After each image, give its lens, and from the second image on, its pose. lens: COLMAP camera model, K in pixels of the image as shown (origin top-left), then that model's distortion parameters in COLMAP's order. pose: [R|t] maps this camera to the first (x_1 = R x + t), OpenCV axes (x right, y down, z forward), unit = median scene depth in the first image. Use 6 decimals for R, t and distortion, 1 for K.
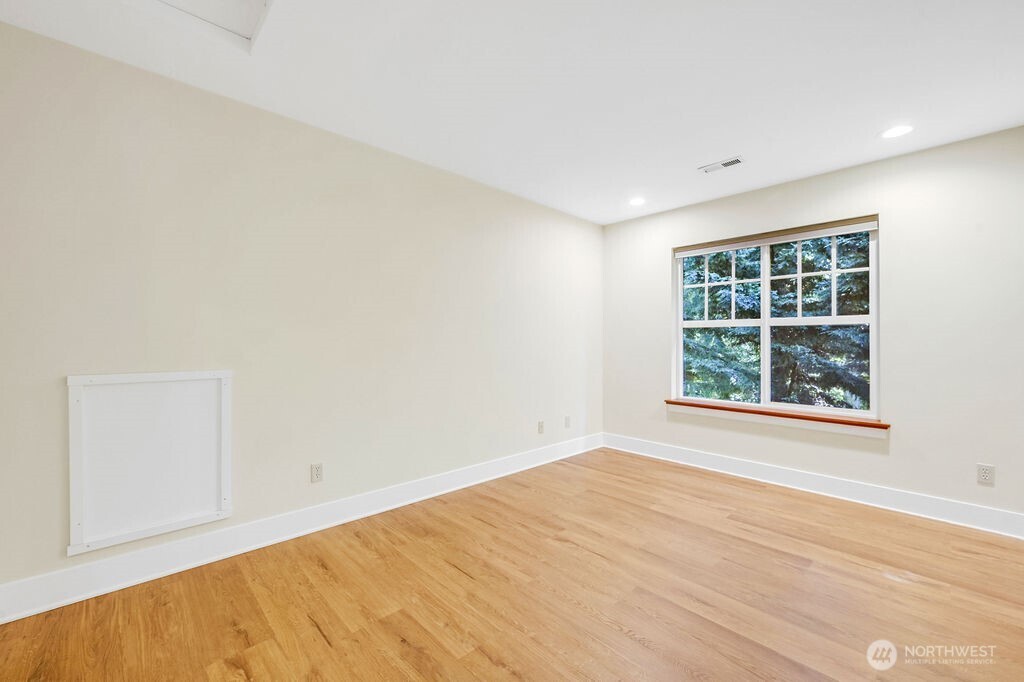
lens RADIAL K [[416.9, 0, 520.5], [0, 416.9, 341.6], [0, 0, 1]] dist [-0.008066, -0.000047]
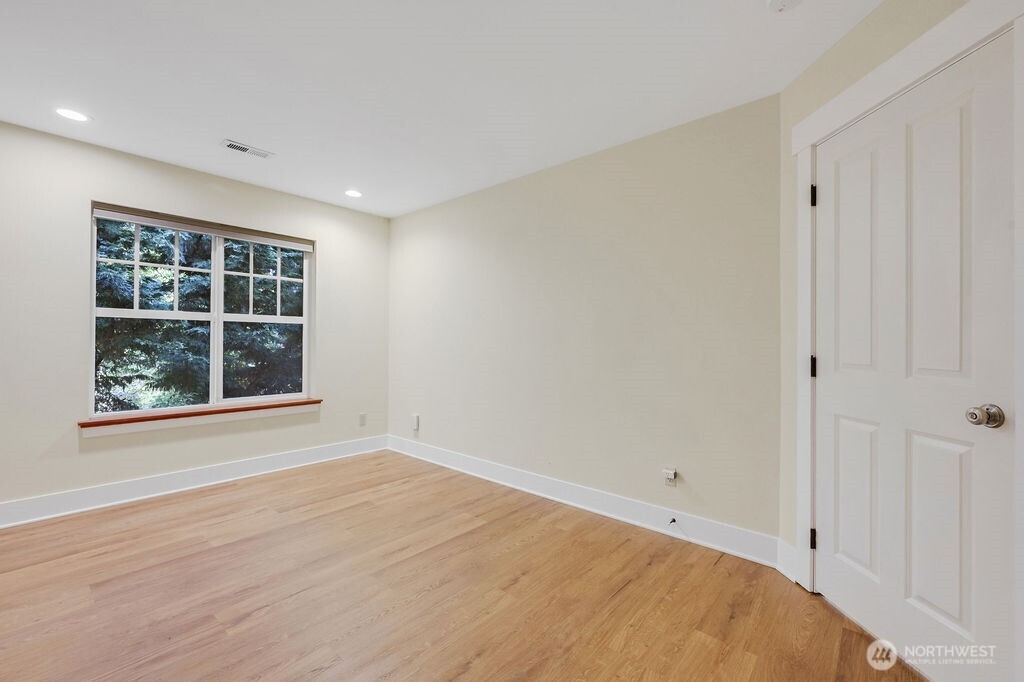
lens RADIAL K [[416.9, 0, 514.8], [0, 416.9, 338.5], [0, 0, 1]] dist [-0.008066, -0.000047]
pose [[-0.091872, 0.002125, 0.995769, -0.565586], [-0.009420, 0.999951, -0.003003, -0.000944], [-0.995726, -0.009656, -0.091847, 0.534606]]
